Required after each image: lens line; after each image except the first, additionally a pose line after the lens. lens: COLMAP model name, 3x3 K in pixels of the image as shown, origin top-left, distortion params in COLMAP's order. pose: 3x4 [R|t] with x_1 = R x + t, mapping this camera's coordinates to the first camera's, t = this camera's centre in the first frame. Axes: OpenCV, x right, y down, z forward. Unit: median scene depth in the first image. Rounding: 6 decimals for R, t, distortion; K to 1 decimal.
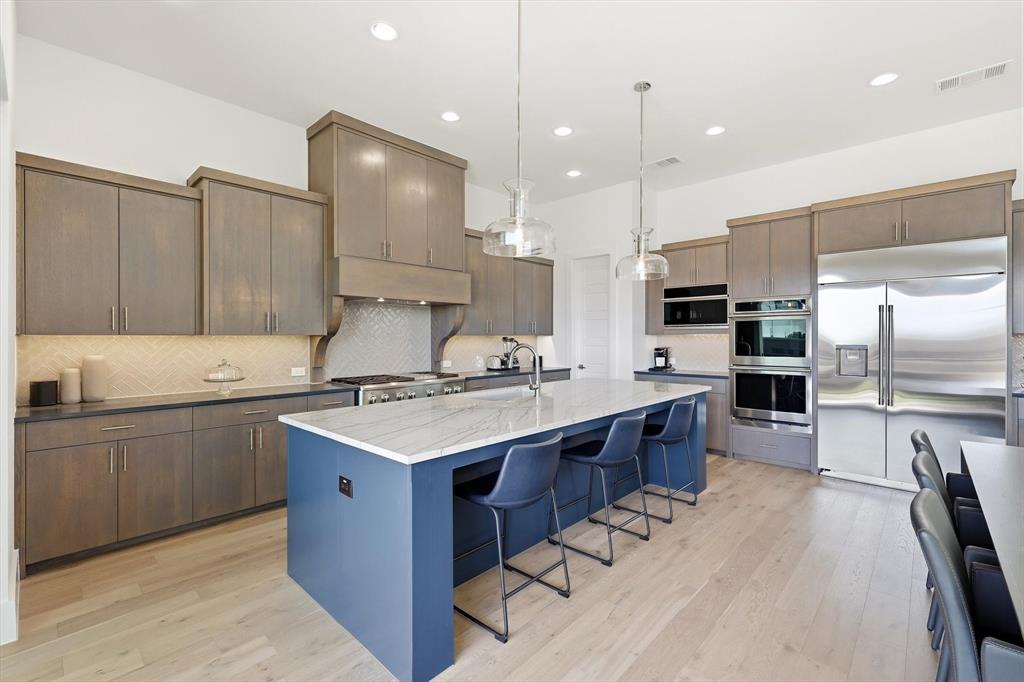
lens RADIAL K [[447.7, 0, 511.8], [0, 447.7, 338.6], [0, 0, 1]] dist [0.003185, 0.000391]
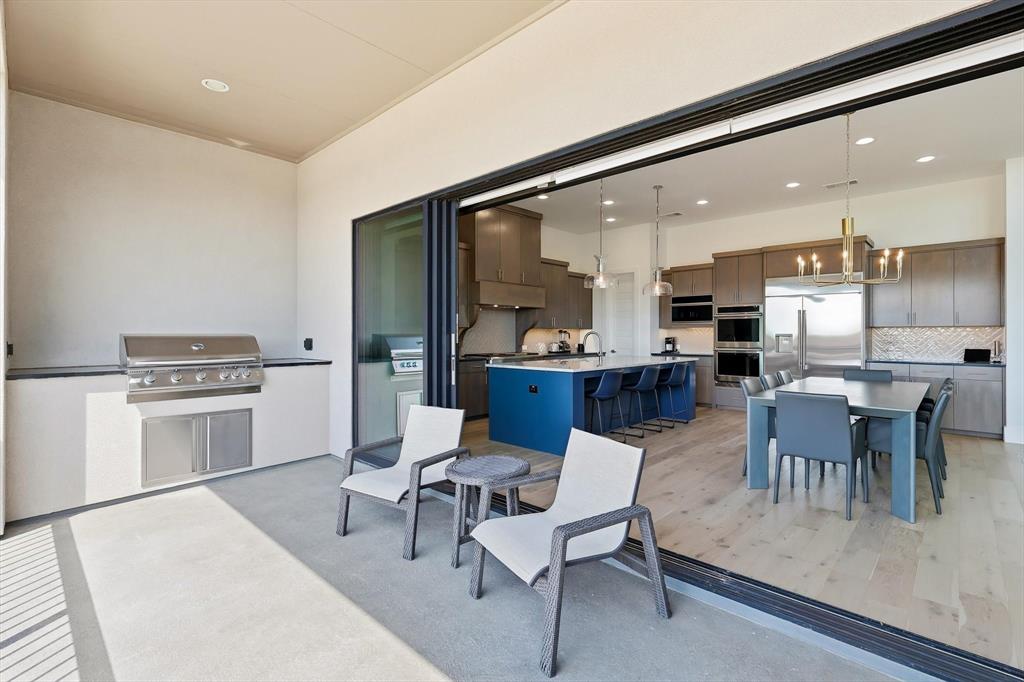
lens RADIAL K [[478.4, 0, 511.1], [0, 478.4, 336.0], [0, 0, 1]] dist [0.010392, 0.000864]
pose [[0.999979, 0.002007, -0.006179, -0.210643], [-0.002010, 0.999998, -0.000467, 0.021855], [0.006178, 0.000479, 0.999981, -0.682895]]
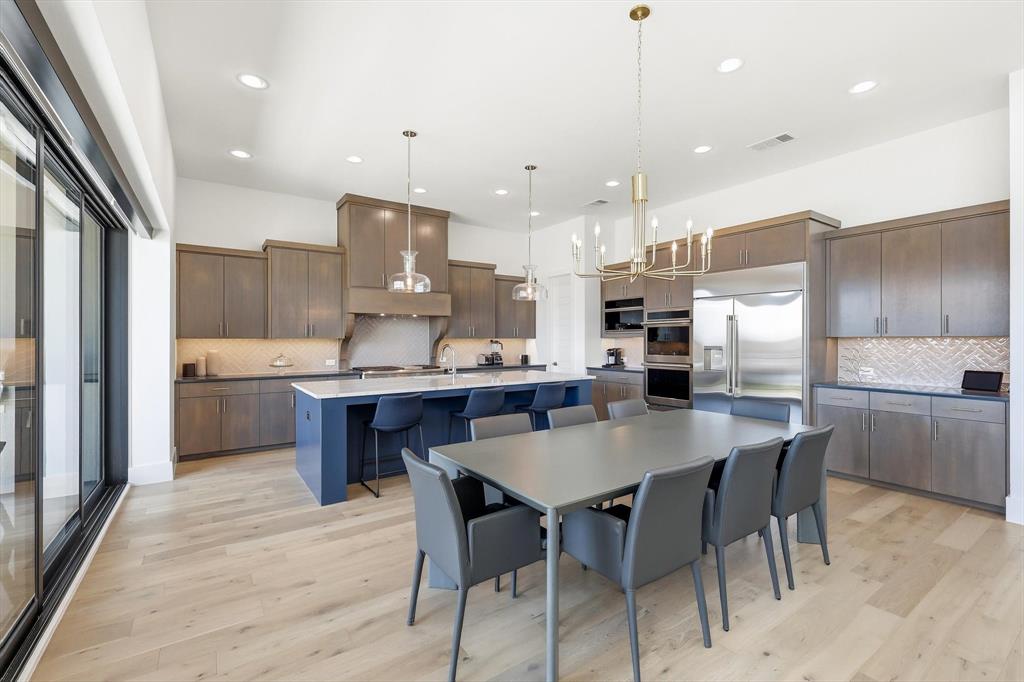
lens RADIAL K [[447.7, 0, 512.1], [0, 447.7, 343.1], [0, 0, 1]] dist [0.003185, 0.000391]
pose [[0.976027, 0.001617, -0.217642, 0.416221], [-0.000768, 0.999992, 0.003983, 0.001028], [0.217646, -0.003721, 0.976021, -0.324625]]
